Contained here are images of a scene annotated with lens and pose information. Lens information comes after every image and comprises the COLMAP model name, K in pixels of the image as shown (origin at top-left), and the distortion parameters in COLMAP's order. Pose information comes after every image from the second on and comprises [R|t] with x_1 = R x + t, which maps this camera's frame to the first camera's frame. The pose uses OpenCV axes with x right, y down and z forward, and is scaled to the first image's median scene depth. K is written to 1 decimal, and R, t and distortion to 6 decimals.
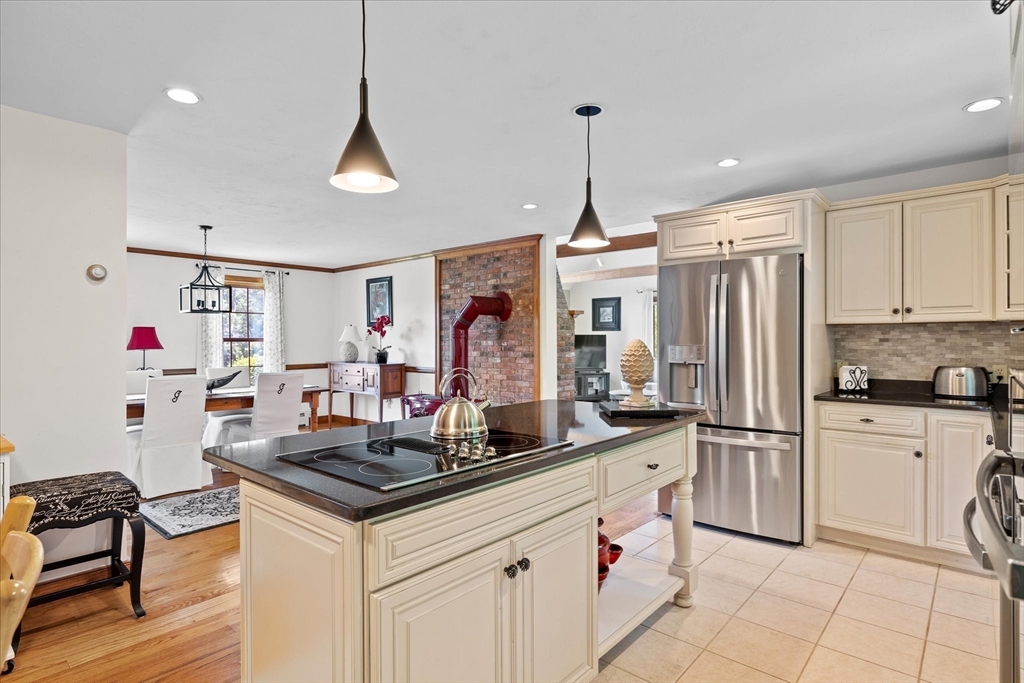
lens RADIAL K [[532.0, 0, 512.0], [0, 532.0, 341.5], [0, 0, 1]] dist [0.001857, 0.000366]
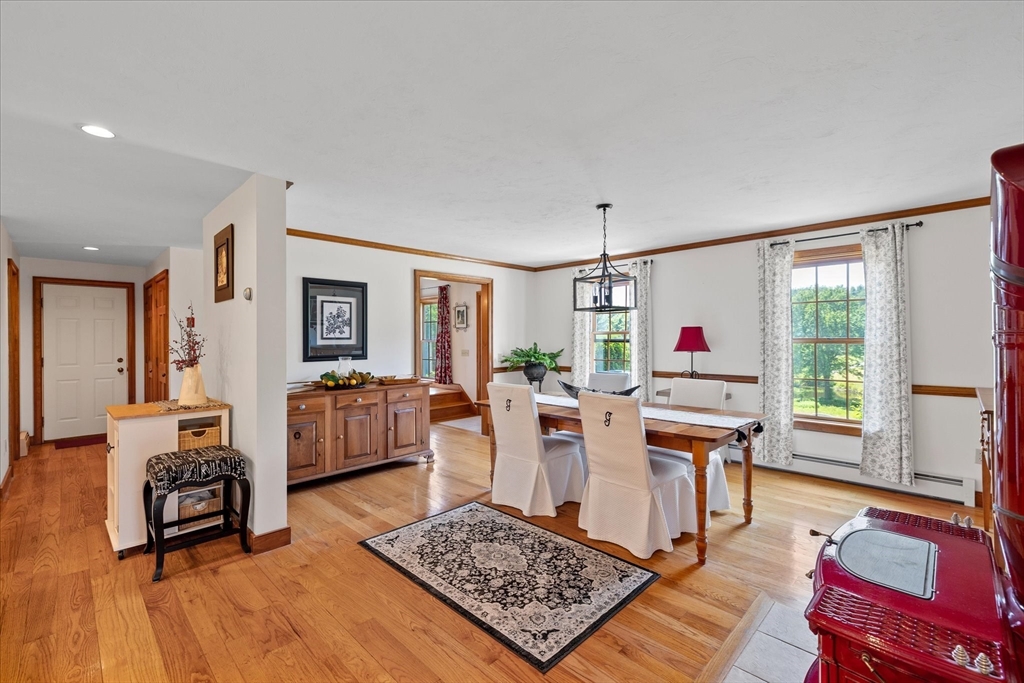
lens RADIAL K [[457.5, 0, 509.2], [0, 457.5, 345.0], [0, 0, 1]] dist [0.004500, 0.000453]
pose [[-0.049734, 0.021629, -0.998528, 0.138849], [0.003606, 0.999763, 0.021476, -0.016970], [0.998756, -0.002533, -0.049800, 0.887975]]
